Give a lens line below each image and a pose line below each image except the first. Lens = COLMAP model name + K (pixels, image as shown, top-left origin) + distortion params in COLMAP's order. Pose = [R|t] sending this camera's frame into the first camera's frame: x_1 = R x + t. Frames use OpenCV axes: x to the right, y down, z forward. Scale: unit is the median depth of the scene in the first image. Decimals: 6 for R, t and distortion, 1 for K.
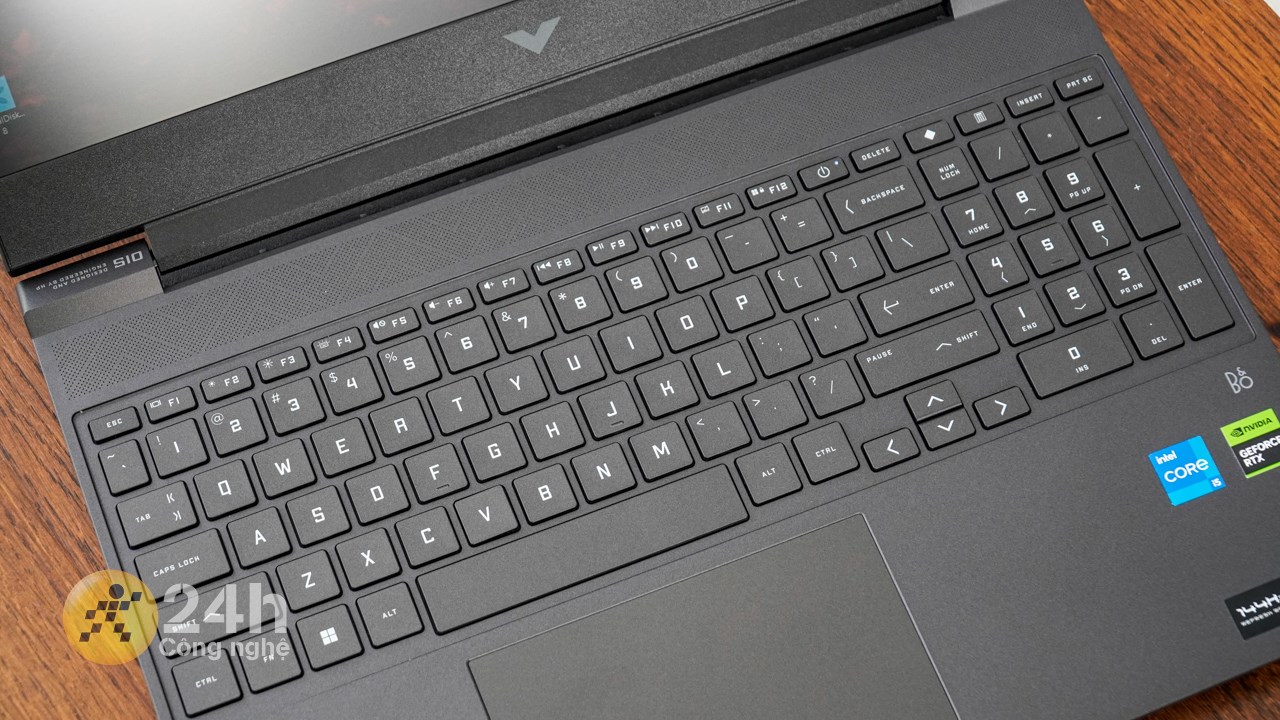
lens RADIAL K [[2079.3, 0, 640.0], [0, 2079.3, 360.0], [0, 0, 1]] dist [-0.128133, -0.047097]
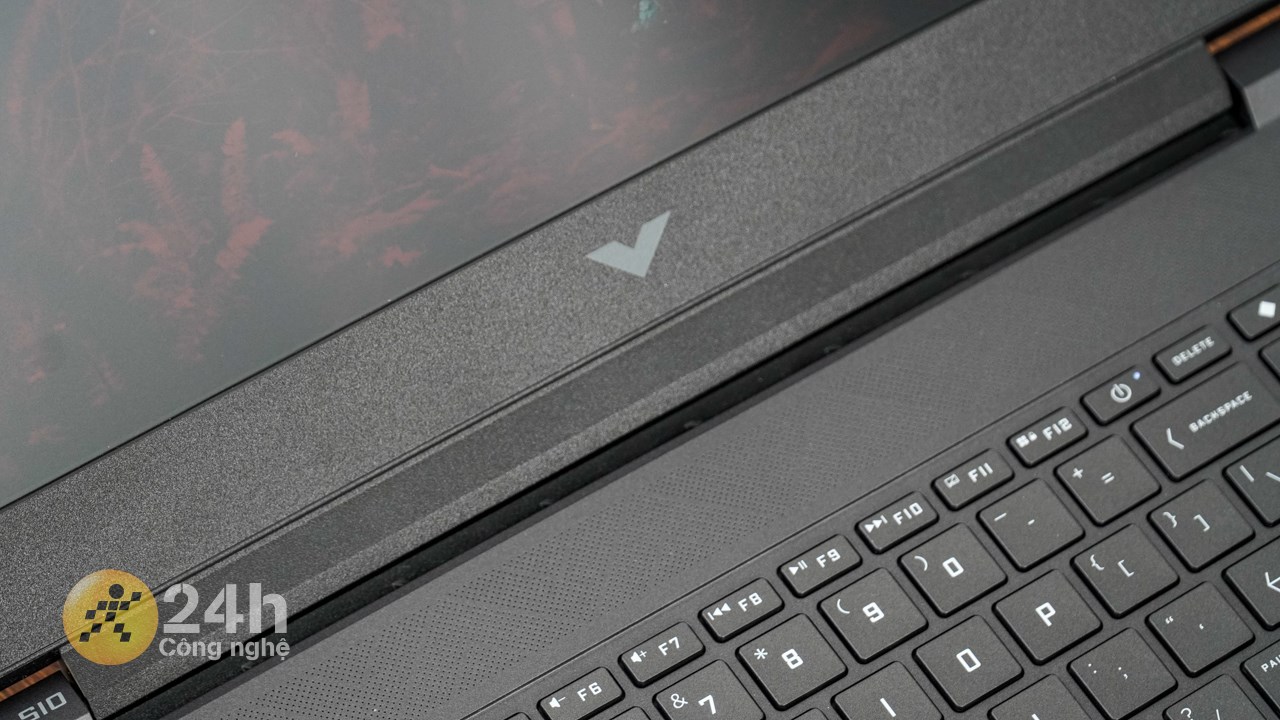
lens RADIAL K [[3553.7, 0, 640.0], [0, 3553.7, 360.0], [0, 0, 1]] dist [-0.166282, -2.686748]
pose [[0.981745, -0.160915, 0.101405, -0.160262], [0.176683, 0.968953, -0.172957, 0.058121], [-0.070425, 0.187716, 0.979695, -0.026731]]
